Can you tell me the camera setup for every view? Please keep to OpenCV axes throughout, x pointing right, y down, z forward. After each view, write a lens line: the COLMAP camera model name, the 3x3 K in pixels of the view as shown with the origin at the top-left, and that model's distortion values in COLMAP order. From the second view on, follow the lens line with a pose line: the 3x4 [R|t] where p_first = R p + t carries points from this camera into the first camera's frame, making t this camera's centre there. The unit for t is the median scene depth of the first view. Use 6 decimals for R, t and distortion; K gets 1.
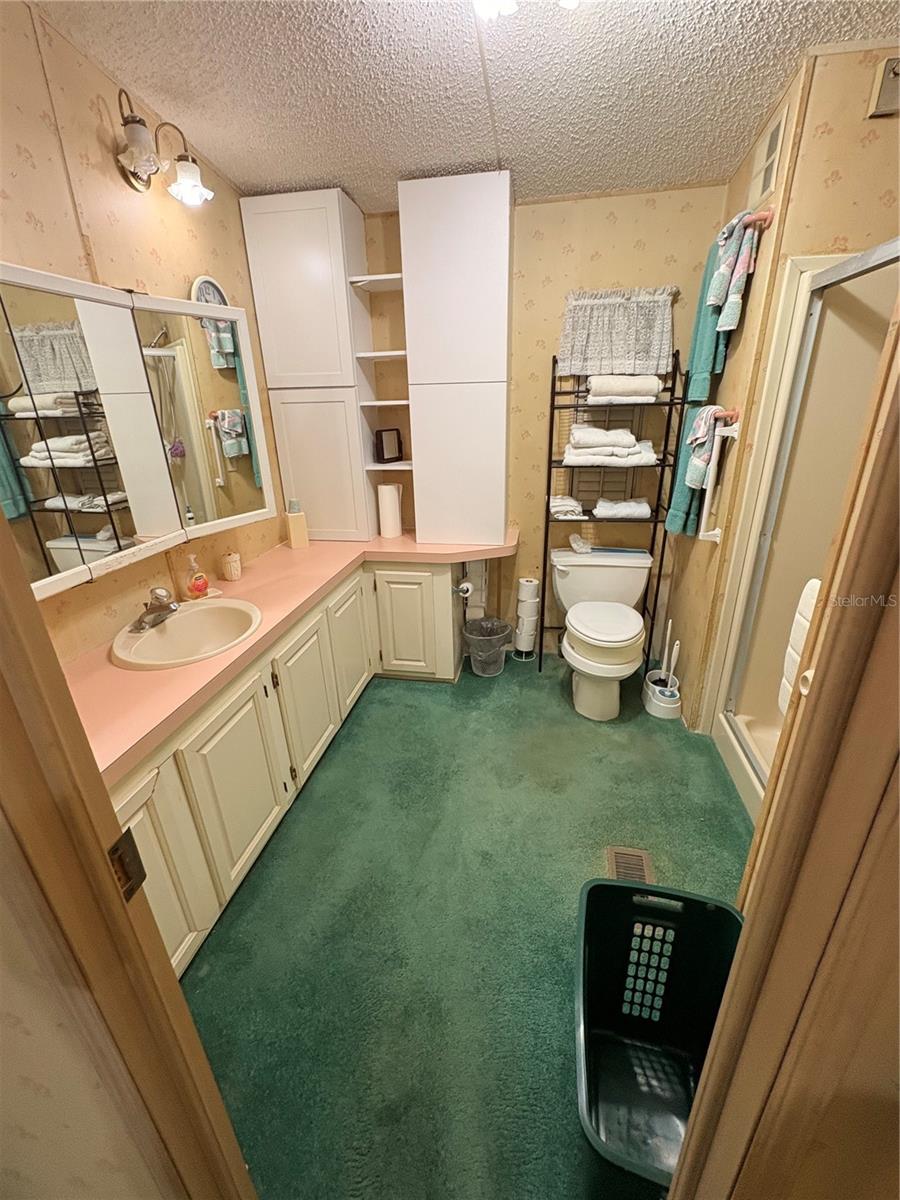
lens RADIAL K [[478.8, 0, 457.3], [0, 478.8, 593.4], [0, 0, 1]] dist [0.002340, 0.000261]
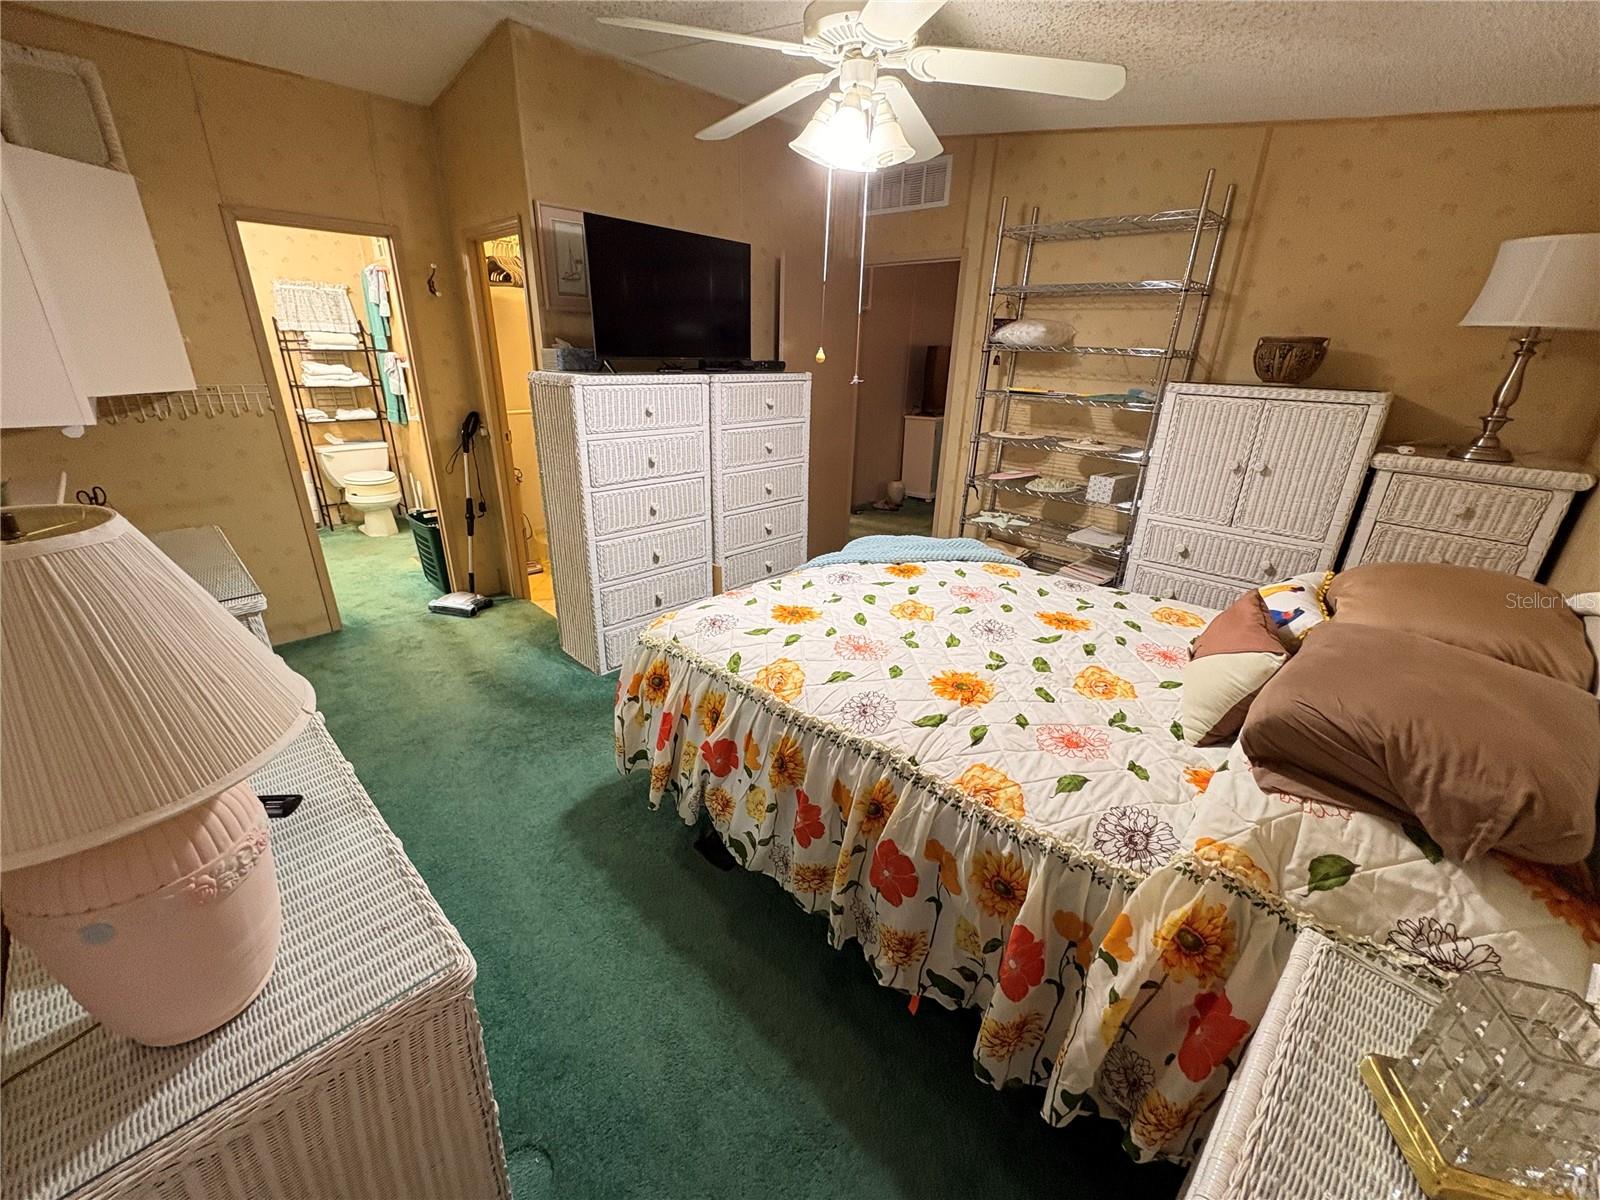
lens RADIAL K [[638.4, 0, 798.0], [0, 638.4, 592.5], [0, 0, 1]] dist [0.002340, 0.000261]
pose [[0.545510, -0.263789, 0.795509, -0.786811], [0.275215, 0.952922, 0.127262, 0.584741], [-0.791629, 0.149513, 0.592427, -1.502529]]
